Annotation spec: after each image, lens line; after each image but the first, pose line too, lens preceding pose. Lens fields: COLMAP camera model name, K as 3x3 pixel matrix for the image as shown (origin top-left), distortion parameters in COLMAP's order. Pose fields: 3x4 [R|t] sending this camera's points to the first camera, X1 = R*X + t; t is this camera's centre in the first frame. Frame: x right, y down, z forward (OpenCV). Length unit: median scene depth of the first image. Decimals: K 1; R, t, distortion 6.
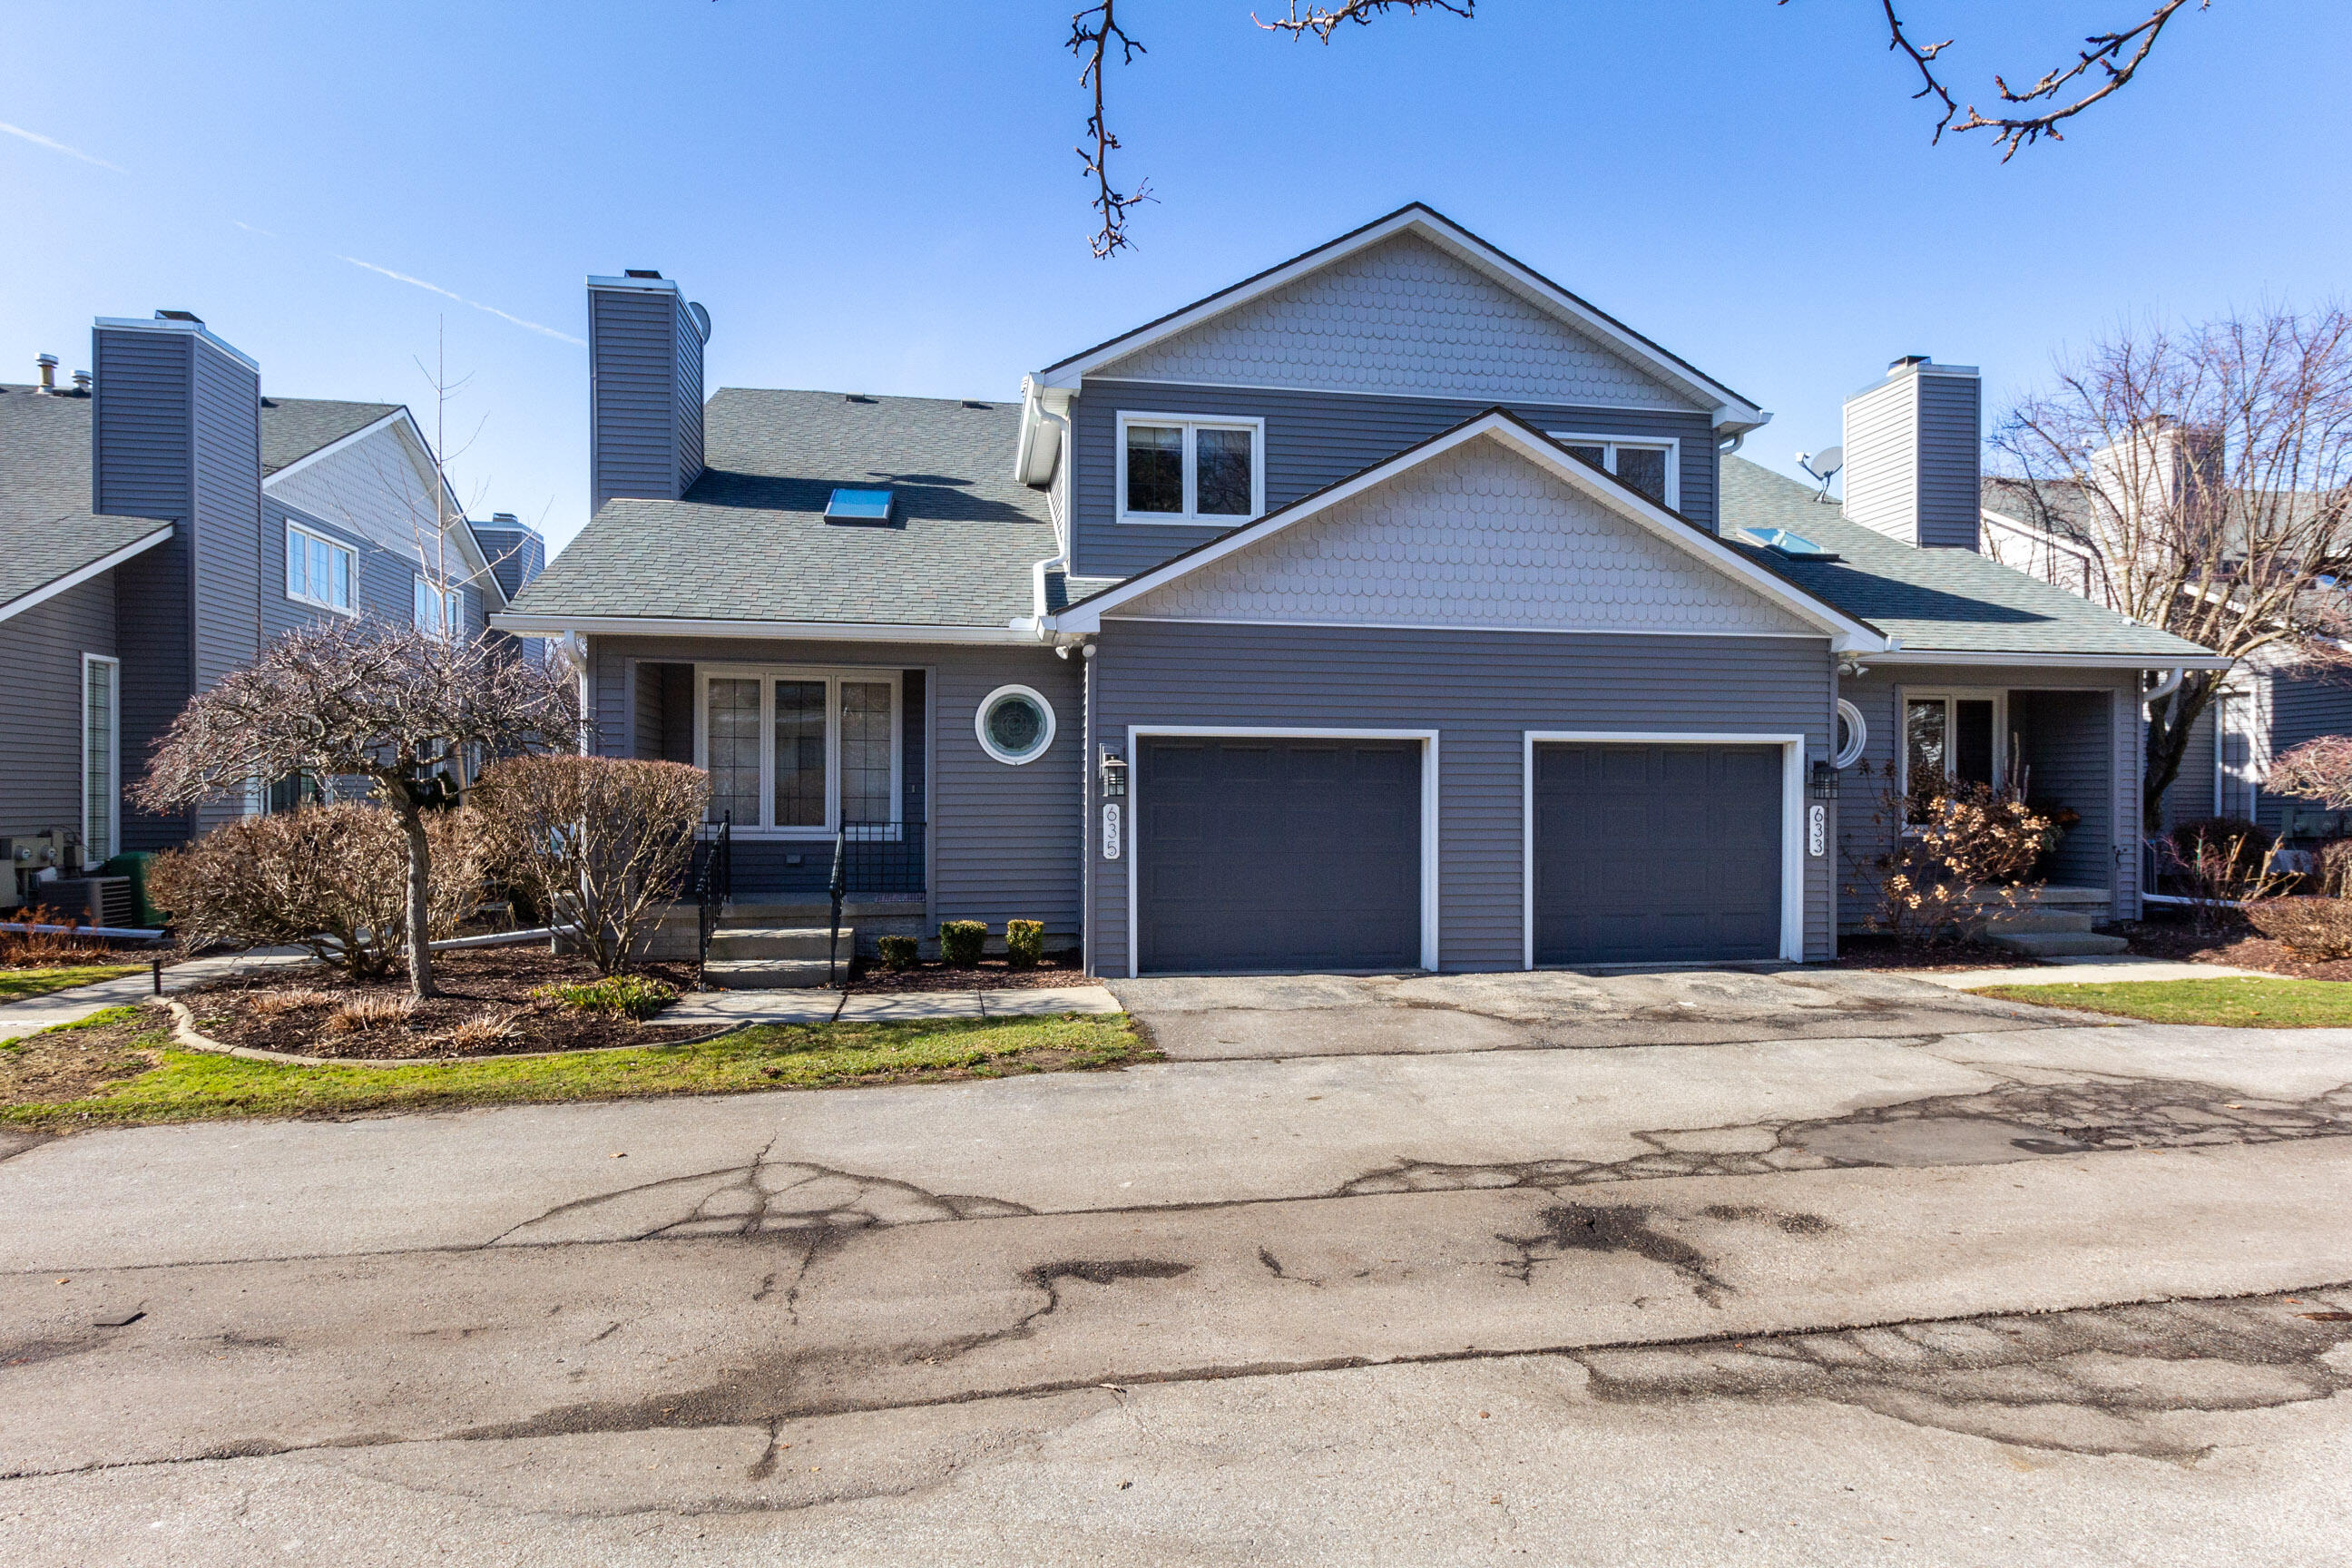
lens RADIAL K [[1371.7, 0, 1175.5], [0, 1371.7, 833.4], [0, 0, 1]] dist [-0.005085, -0.000743]
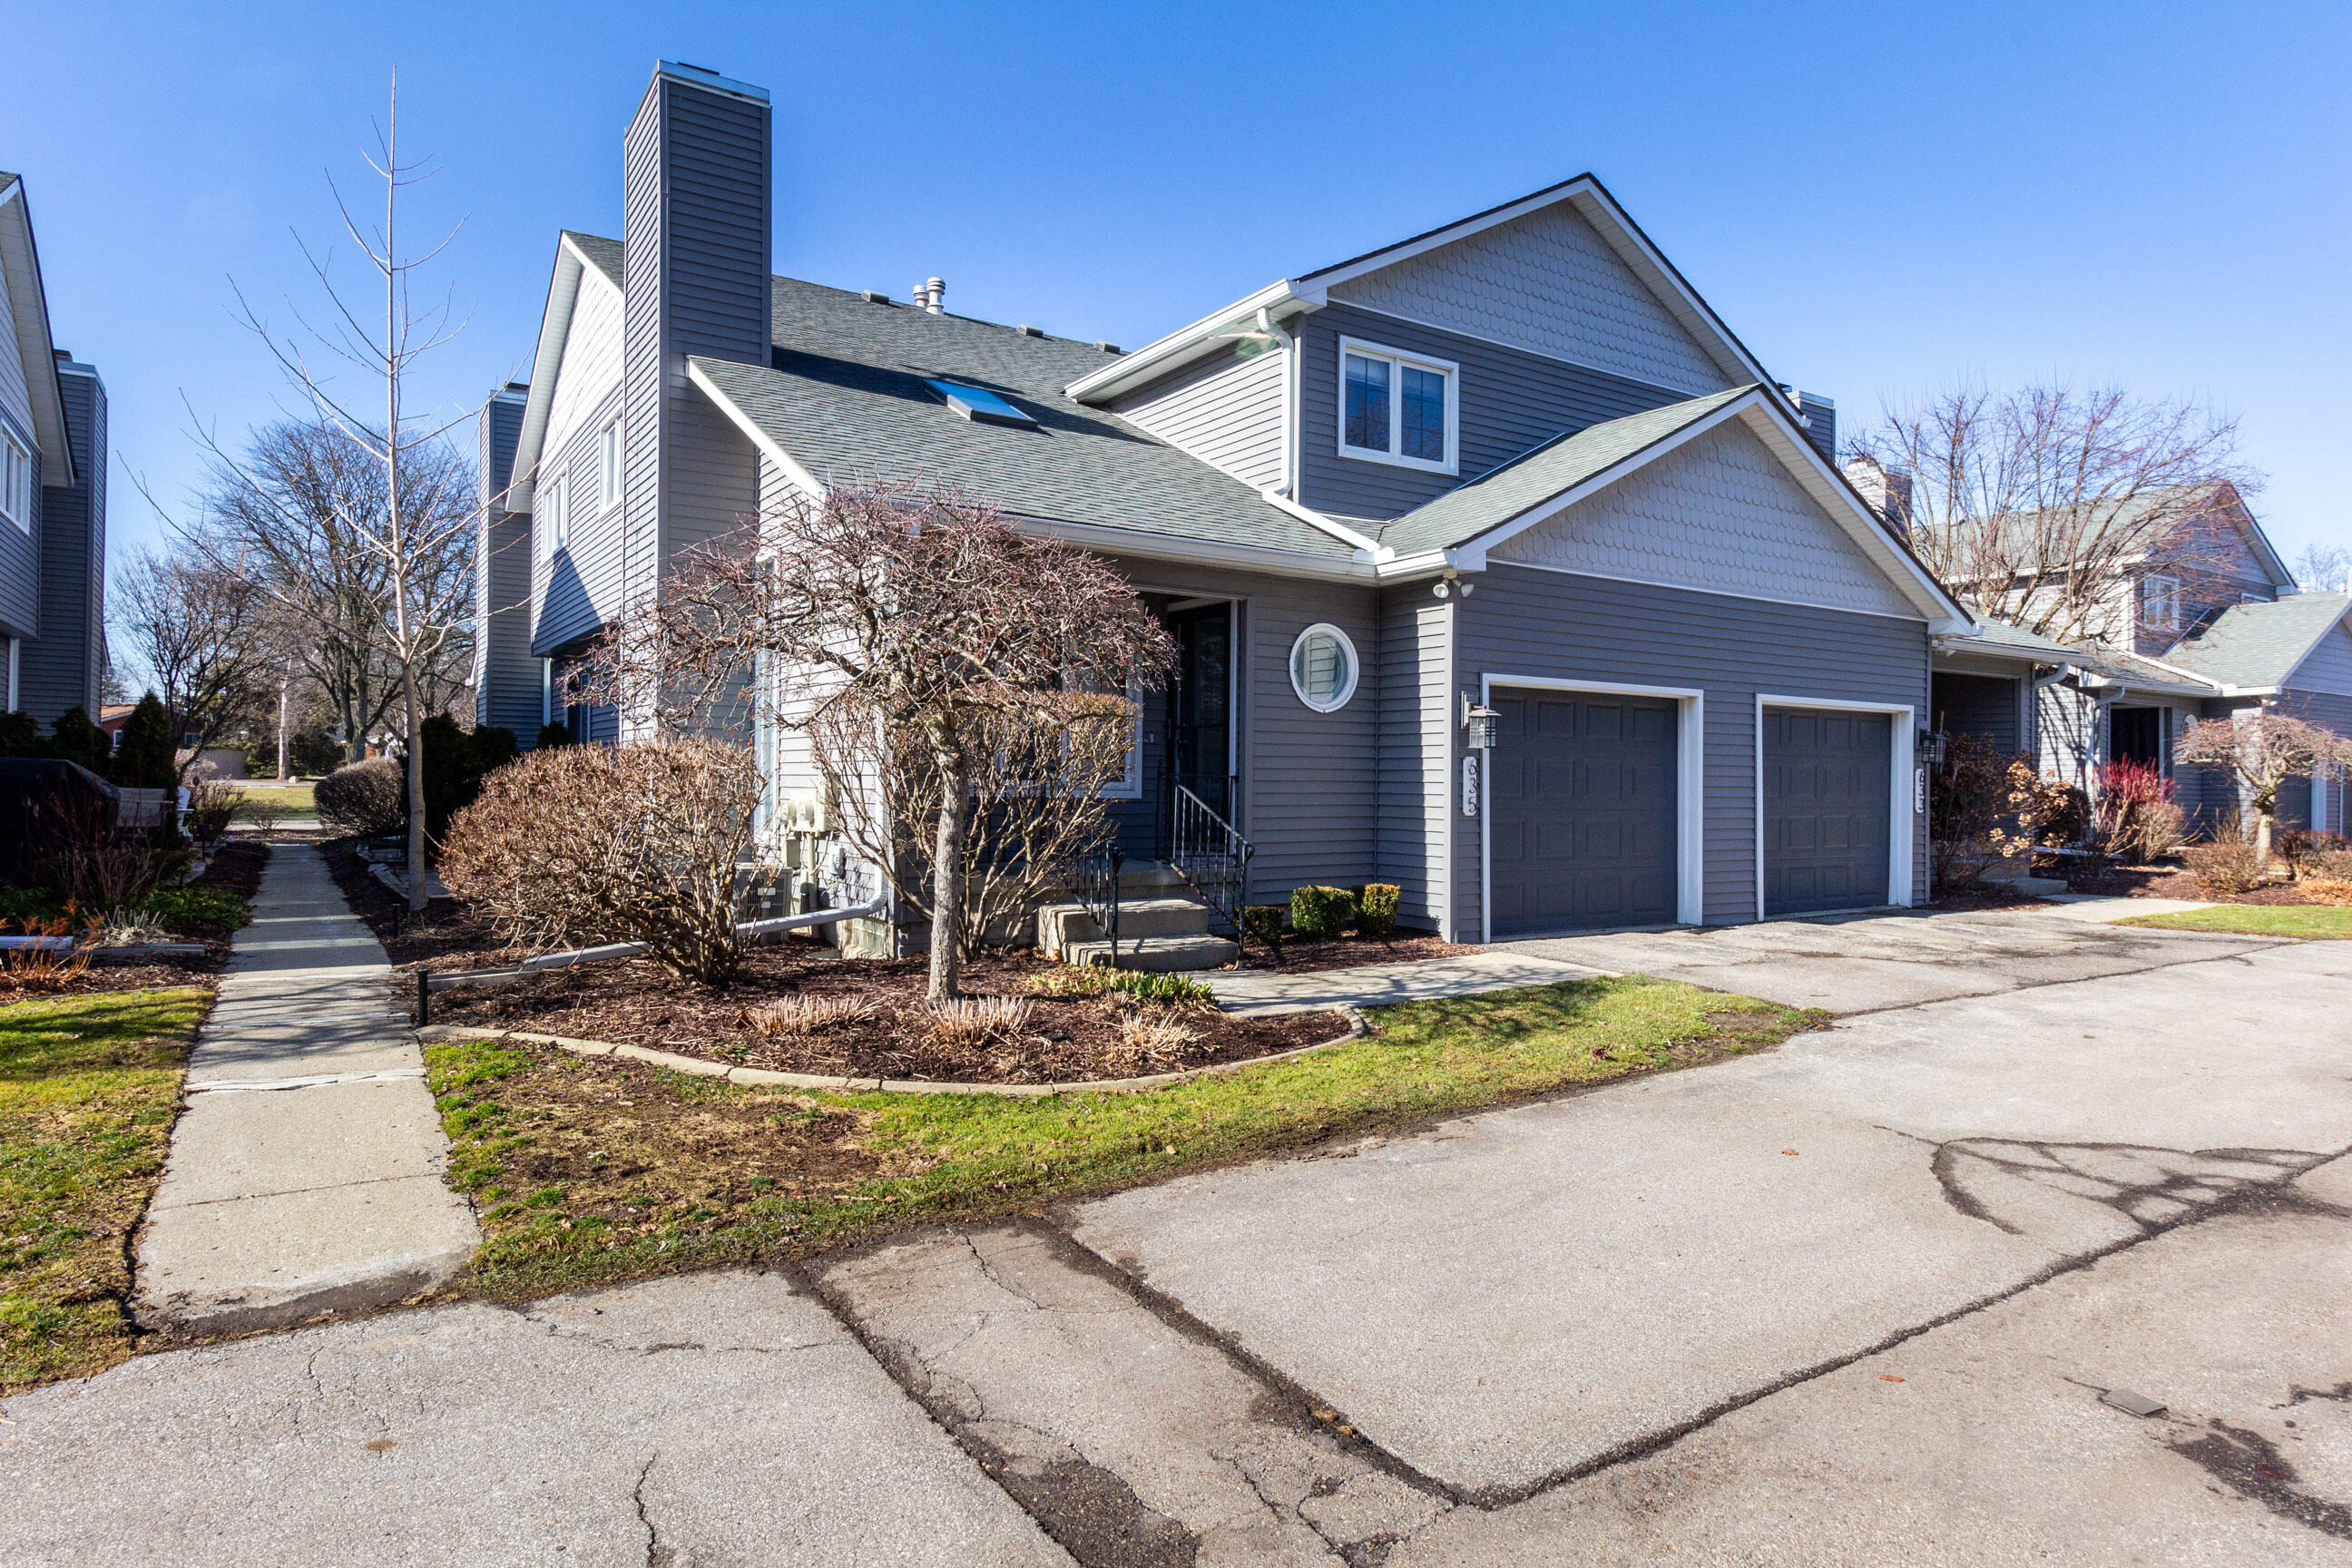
lens RADIAL K [[1421.7, 0, 1176.0], [0, 1421.7, 784.0], [0, 0, 1]] dist [0.001016, -0.000922]
pose [[0.905230, 0.006615, 0.424871, -0.583408], [0.001561, 0.999820, -0.018893, 0.013547], [-0.424919, 0.017766, 0.905057, 0.194268]]
